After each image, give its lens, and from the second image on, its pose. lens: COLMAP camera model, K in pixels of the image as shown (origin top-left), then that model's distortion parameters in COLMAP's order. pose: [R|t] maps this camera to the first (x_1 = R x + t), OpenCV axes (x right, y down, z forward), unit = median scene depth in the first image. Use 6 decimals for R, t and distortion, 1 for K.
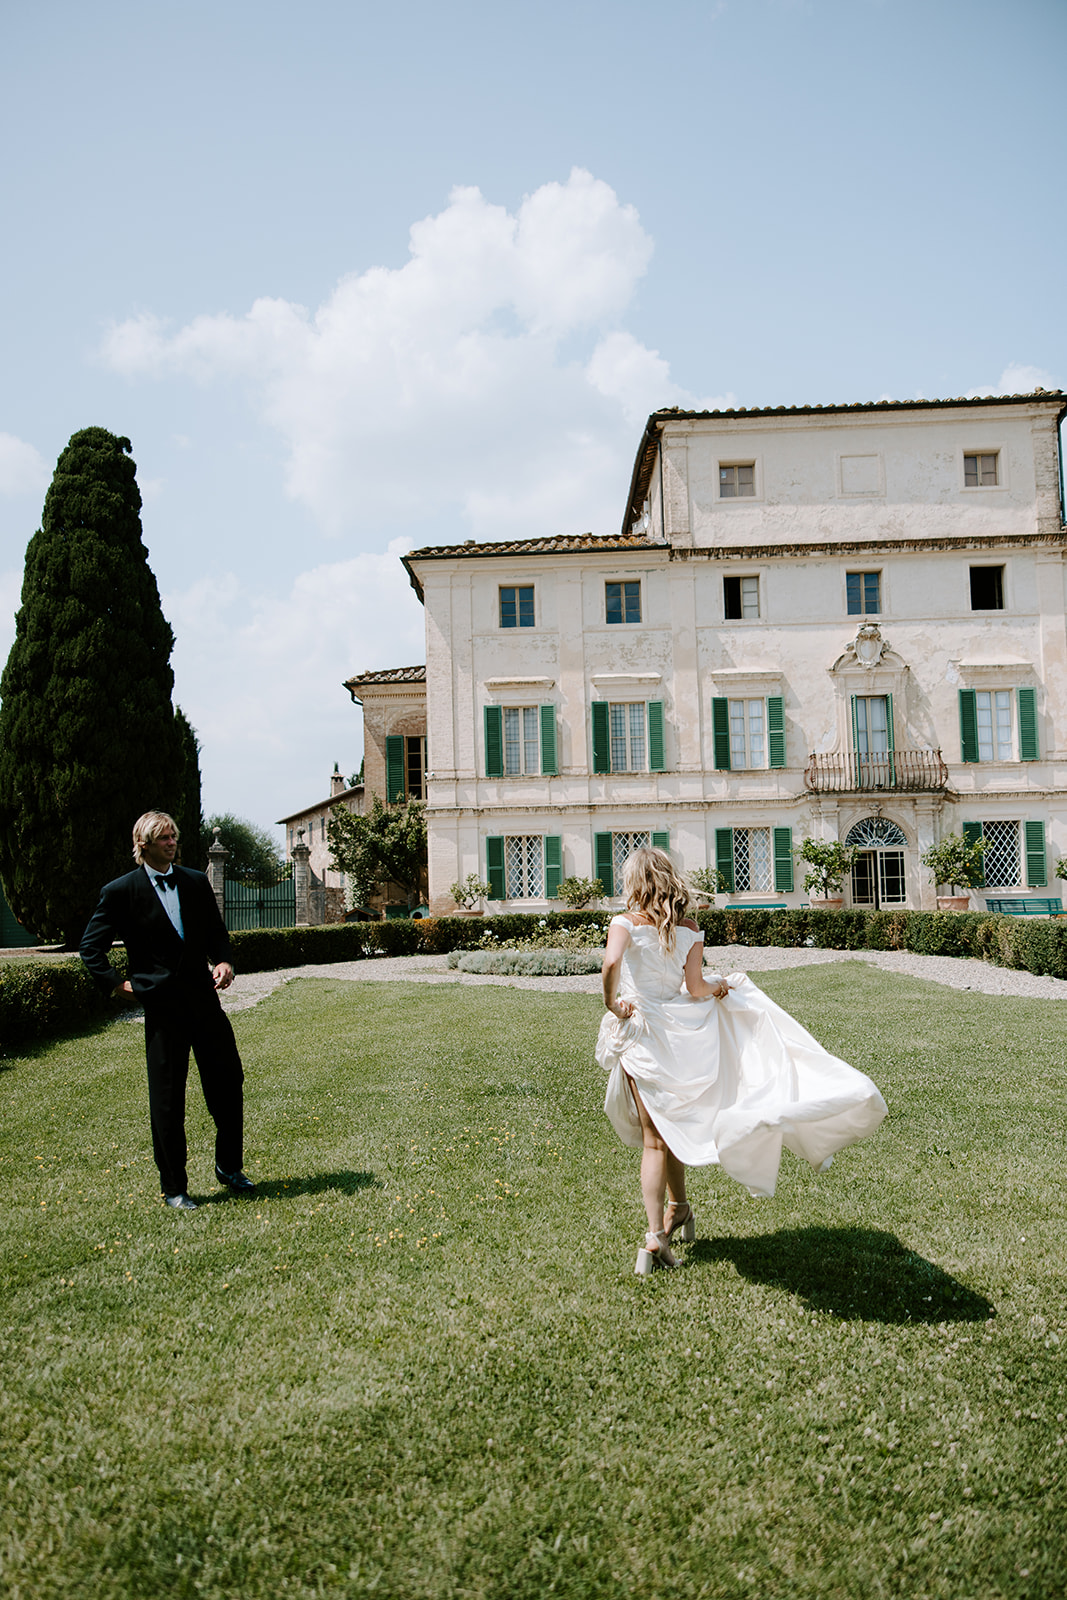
lens RADIAL K [[1229.8, 0, 516.4], [0, 1229.8, 815.3], [0, 0, 1]] dist [0.005618, 0.010665]
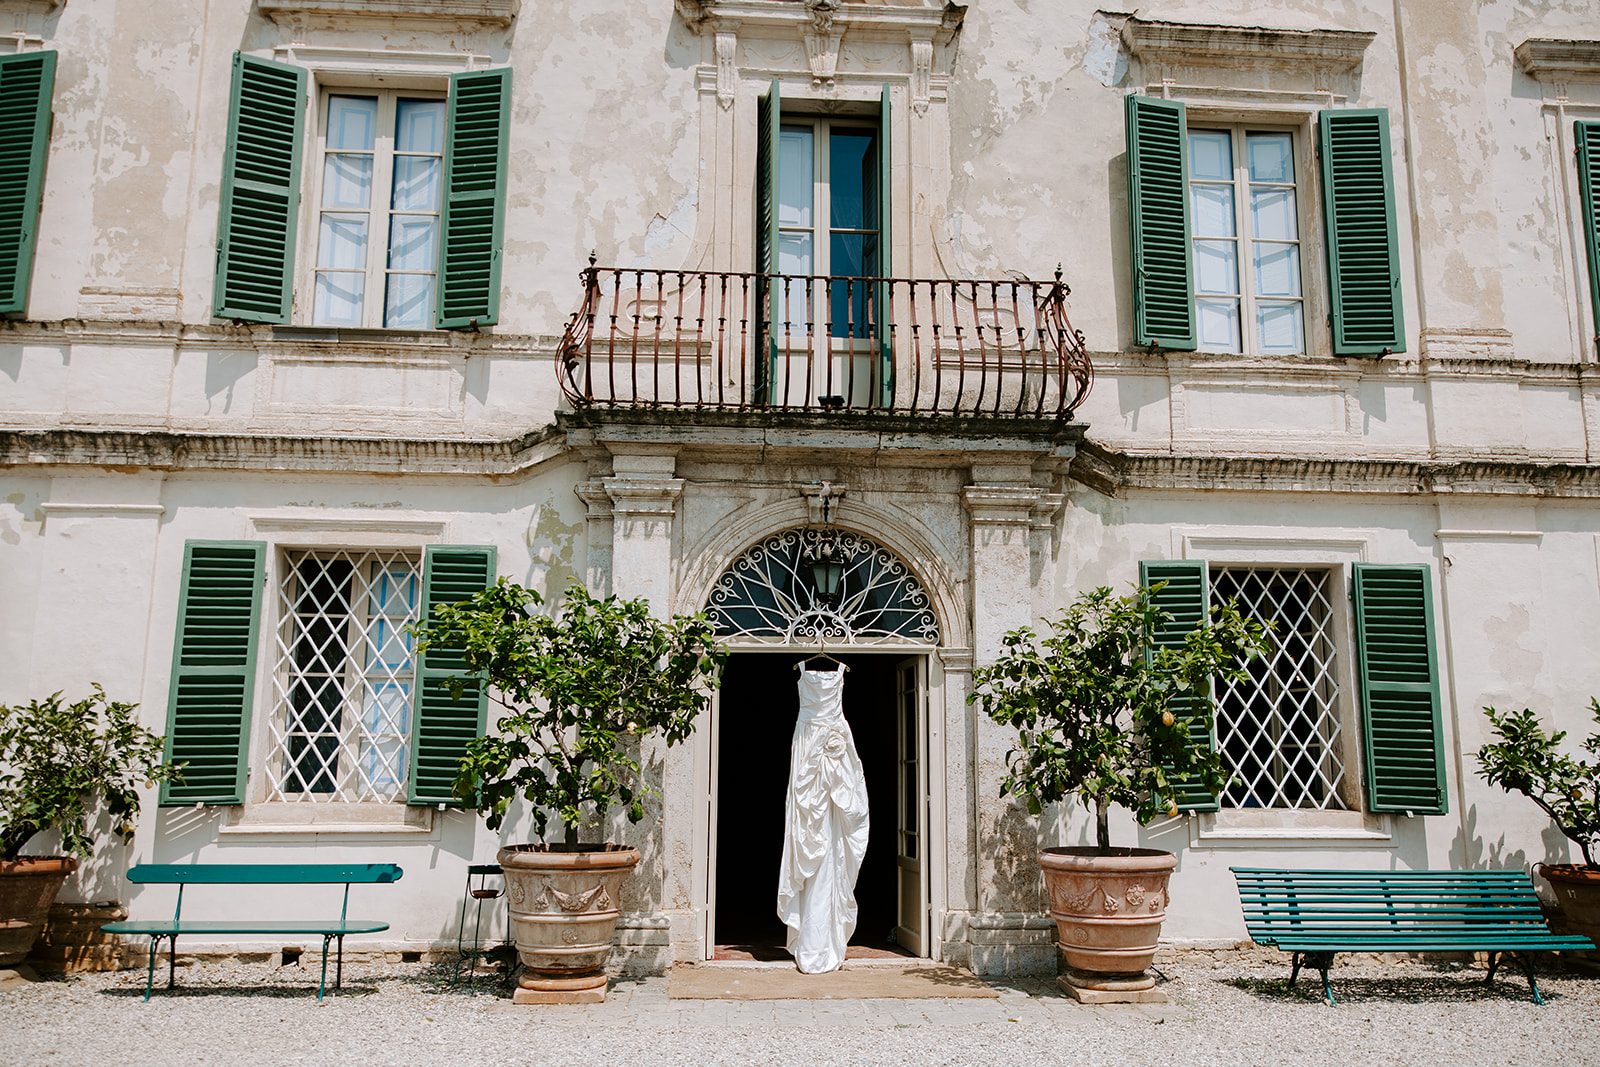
lens RADIAL K [[1279.5, 0, 805.0], [0, 1279.5, 530.6], [0, 0, 1]] dist [0.004983, 0.010149]
pose [[0.991411, 0.053295, 0.119433, 0.252725], [-0.039785, 0.992823, -0.112783, 0.032760], [-0.124586, 0.107062, 0.986416, 0.721097]]
